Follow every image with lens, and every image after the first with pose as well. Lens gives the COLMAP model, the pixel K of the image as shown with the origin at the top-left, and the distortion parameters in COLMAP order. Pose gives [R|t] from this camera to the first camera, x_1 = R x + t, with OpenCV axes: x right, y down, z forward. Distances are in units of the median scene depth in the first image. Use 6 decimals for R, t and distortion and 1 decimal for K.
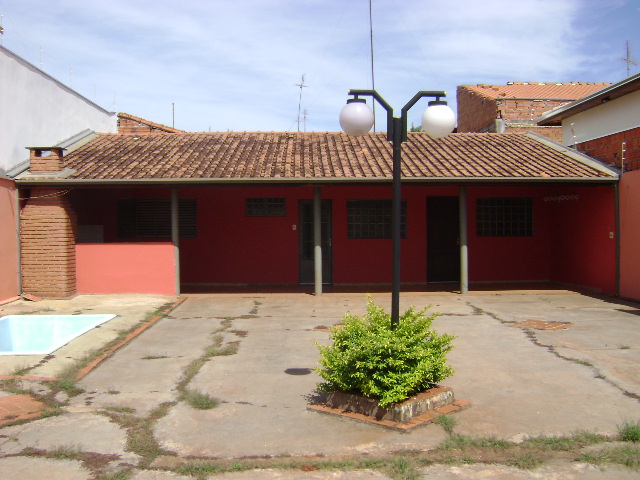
lens RADIAL K [[656.8, 0, 318.3], [0, 656.8, 240.4], [0, 0, 1]] dist [-0.151193, 0.000000]
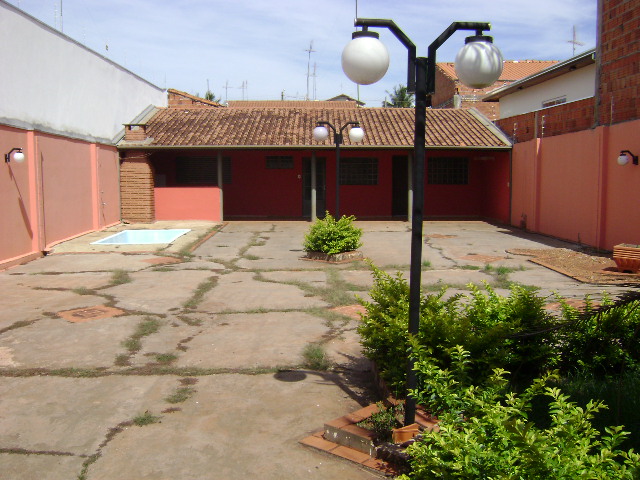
lens RADIAL K [[656.8, 0, 320.5], [0, 656.8, 241.7], [0, 0, 1]] dist [-0.151193, 0.000000]
pose [[0.999862, 0.008748, -0.014143, 0.038728], [-0.007514, 0.996345, 0.085092, -0.000516], [0.014836, -0.084974, 0.996273, -0.544204]]
